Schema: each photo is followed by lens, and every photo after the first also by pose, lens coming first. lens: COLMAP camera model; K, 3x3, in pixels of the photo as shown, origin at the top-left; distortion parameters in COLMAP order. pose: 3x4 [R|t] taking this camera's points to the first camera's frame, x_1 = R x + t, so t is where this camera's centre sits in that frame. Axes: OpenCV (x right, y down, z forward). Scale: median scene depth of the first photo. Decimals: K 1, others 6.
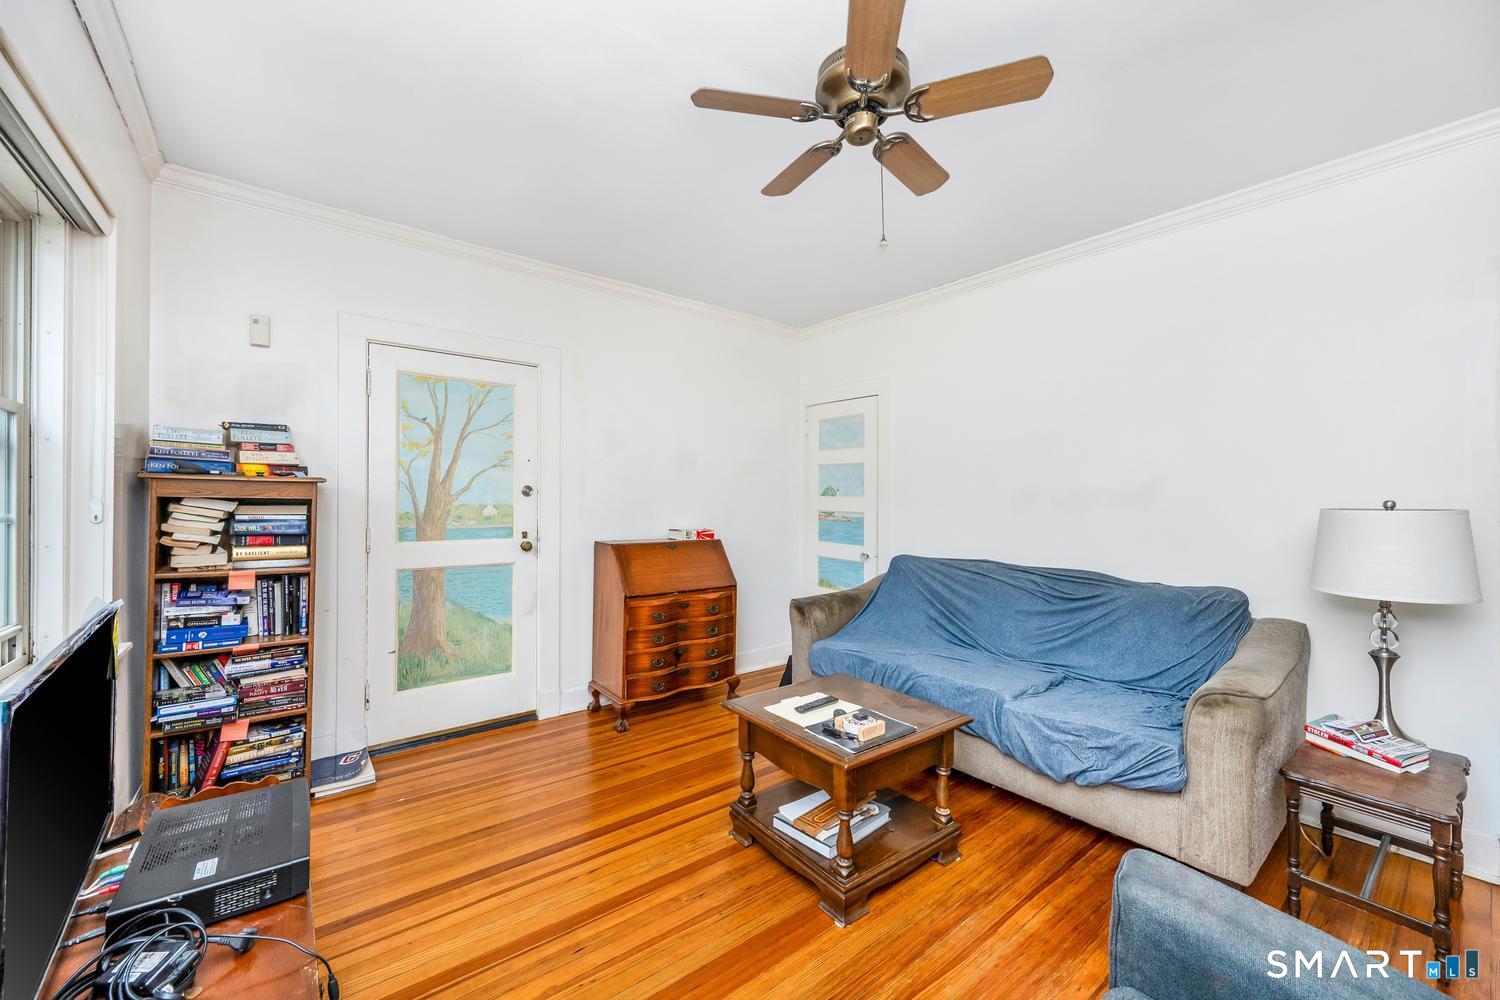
lens RADIAL K [[588.9, 0, 748.9], [0, 588.9, 501.1], [0, 0, 1]] dist [-0.002103, 0.000549]
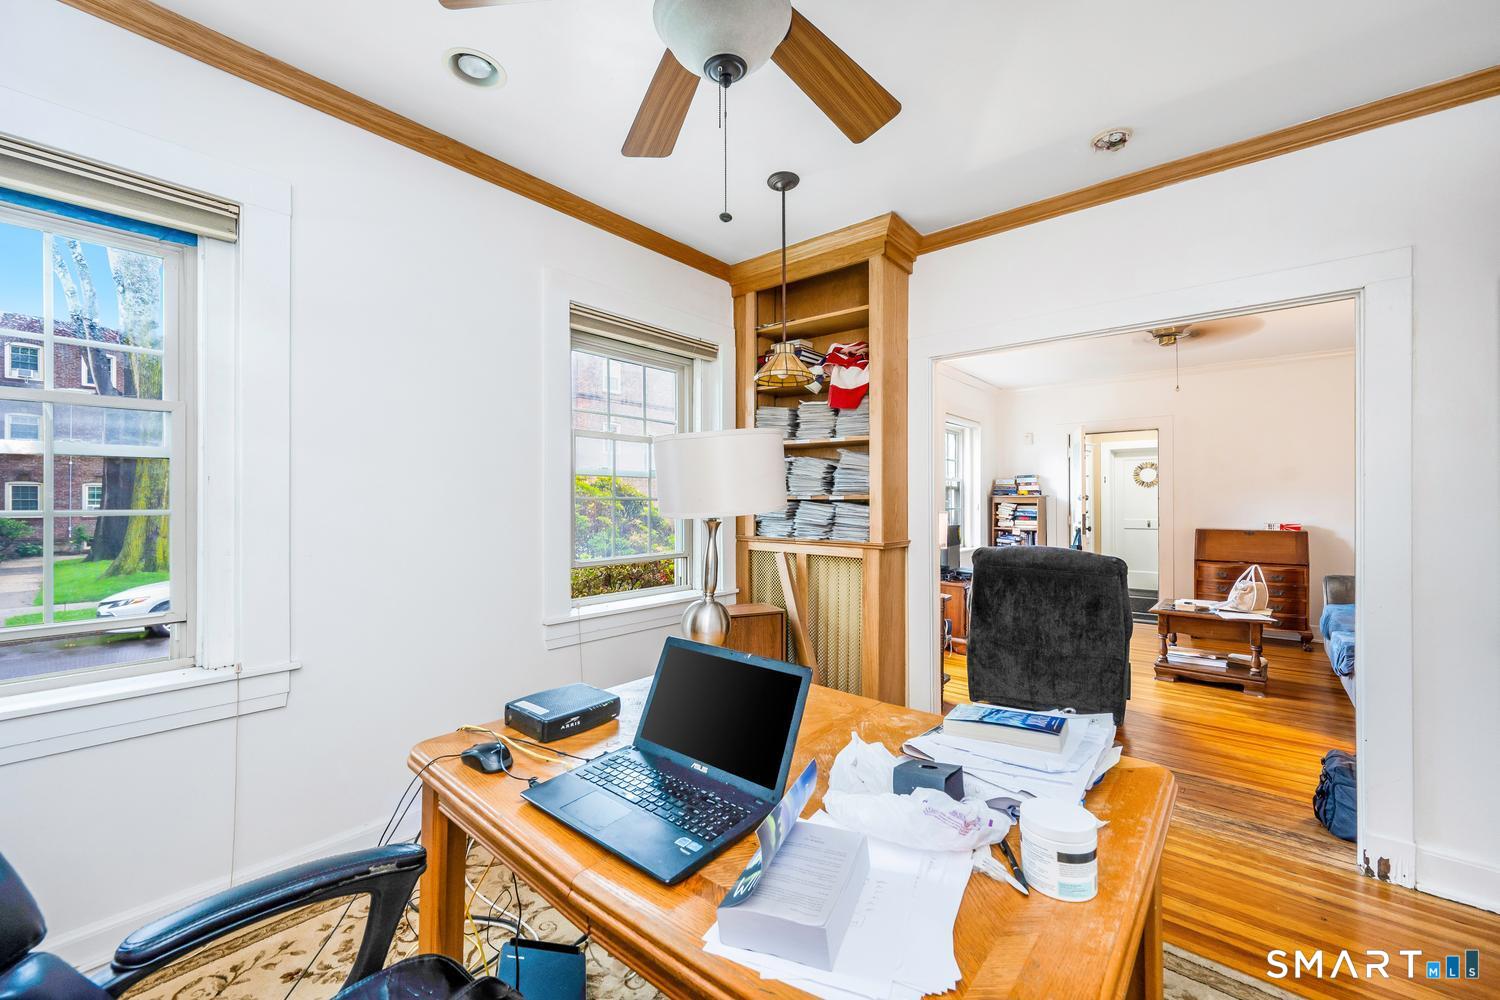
lens RADIAL K [[588.9, 0, 745.5], [0, 588.9, 502.0], [0, 0, 1]] dist [-0.002103, 0.000549]
pose [[0.188890, -0.008566, -0.981961, 1.321497], [0.002444, 0.999963, -0.008253, 0.008075], [0.981995, -0.000841, 0.188904, -0.650031]]
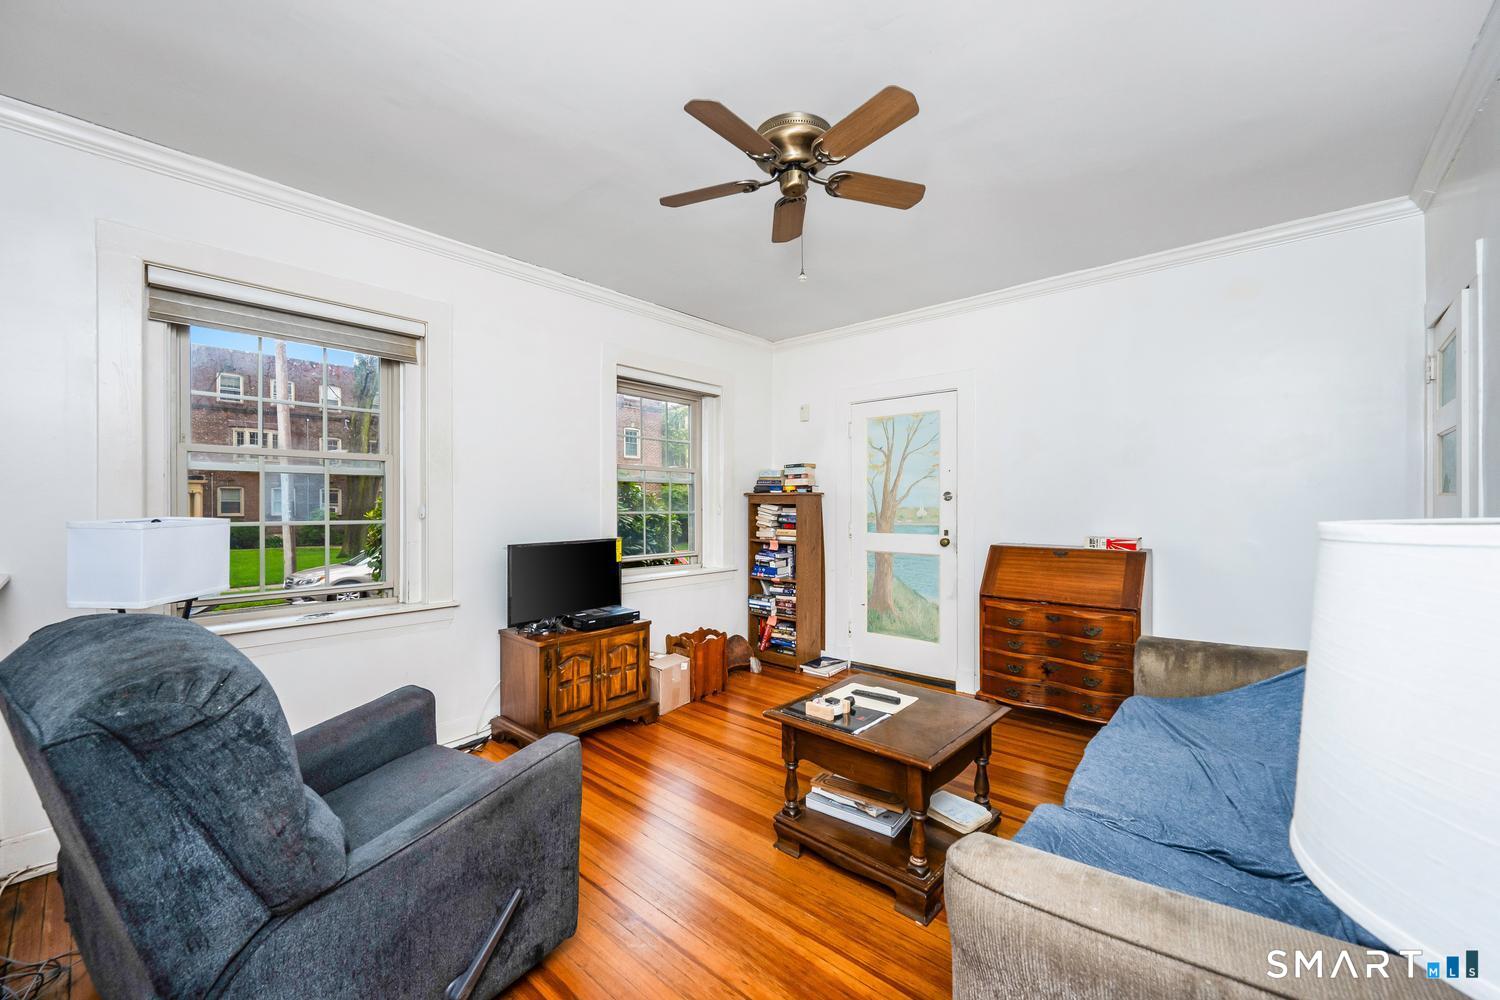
lens RADIAL K [[588.9, 0, 746.8], [0, 588.9, 500.9], [0, 0, 1]] dist [-0.002103, 0.000549]
pose [[0.173607, -0.010432, -0.984760, 0.826896], [0.003376, 0.999944, -0.009997, 0.003355], [0.984809, -0.001589, 0.173633, 0.435019]]
